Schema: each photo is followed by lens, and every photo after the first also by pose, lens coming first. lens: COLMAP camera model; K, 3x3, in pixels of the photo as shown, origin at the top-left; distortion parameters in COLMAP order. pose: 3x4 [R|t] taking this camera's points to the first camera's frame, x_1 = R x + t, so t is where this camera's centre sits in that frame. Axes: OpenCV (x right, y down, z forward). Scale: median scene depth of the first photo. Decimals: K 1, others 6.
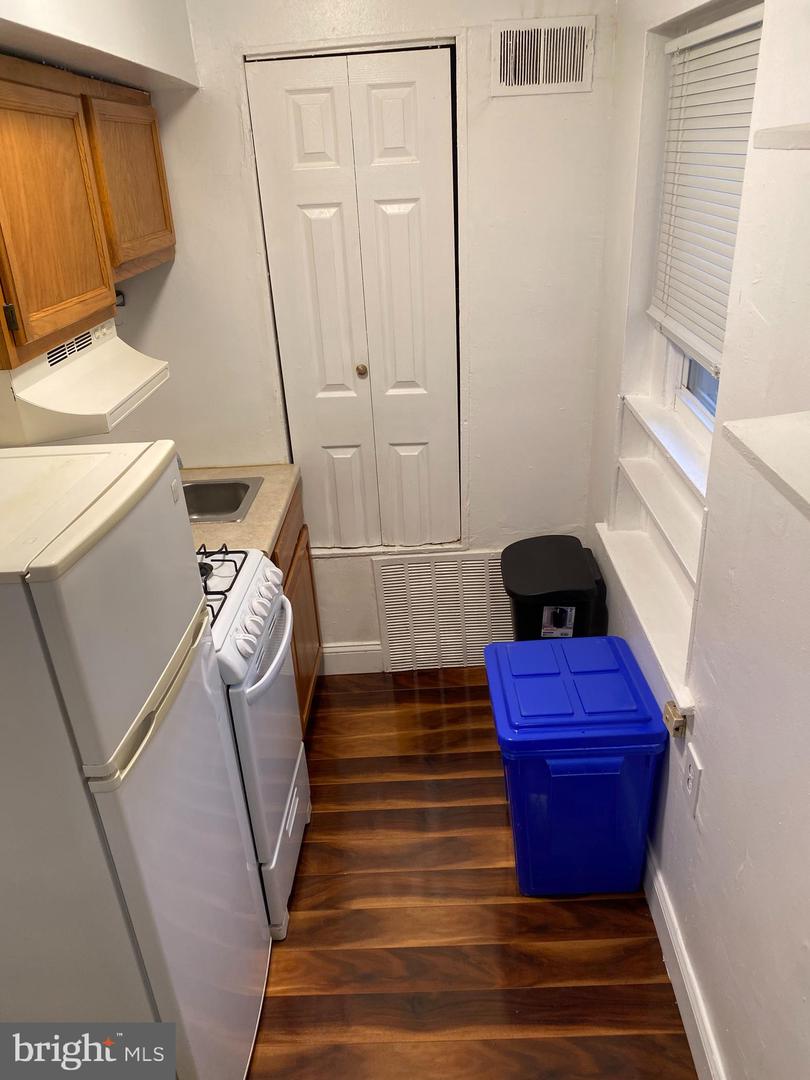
lens RADIAL K [[817.8, 0, 406.0], [0, 817.8, 555.7], [0, 0, 1]] dist [0.005394, -0.006996]
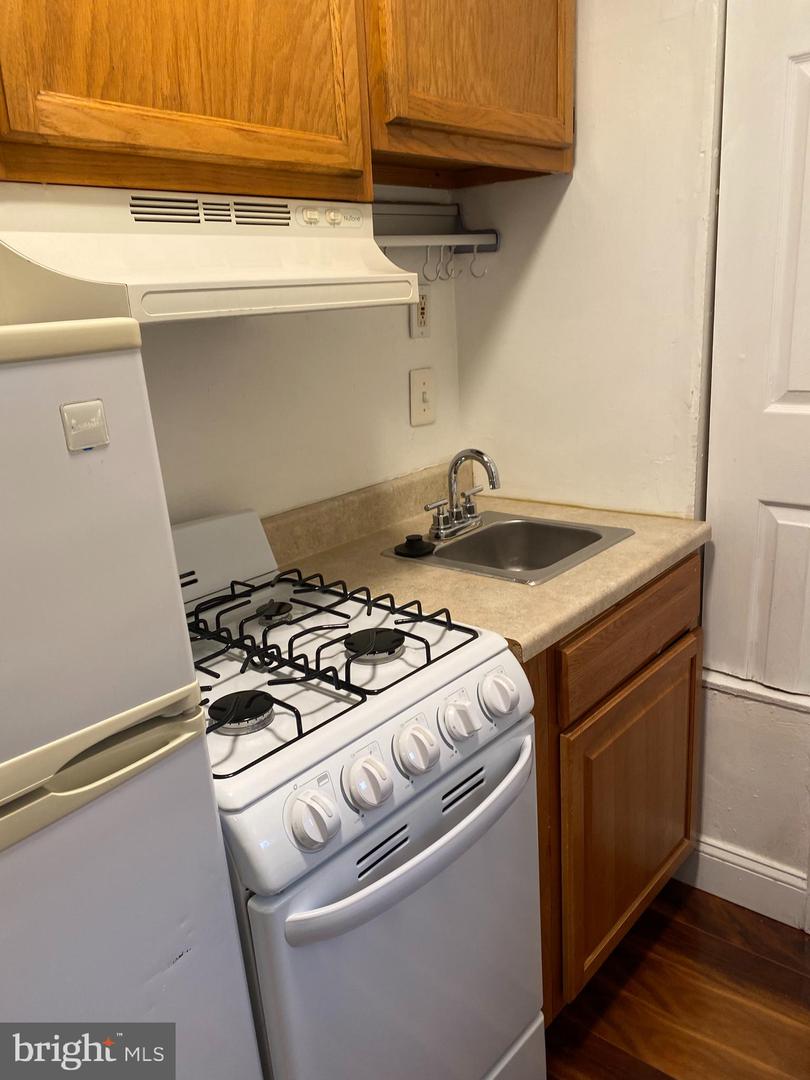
lens RADIAL K [[817.8, 0, 406.0], [0, 817.8, 555.7], [0, 0, 1]] dist [0.005394, -0.006996]
pose [[0.769632, 0.193061, -0.608600, 0.060475], [-0.256474, 0.966388, -0.017777, -0.024011], [0.584712, 0.169772, 0.793278, 0.415341]]
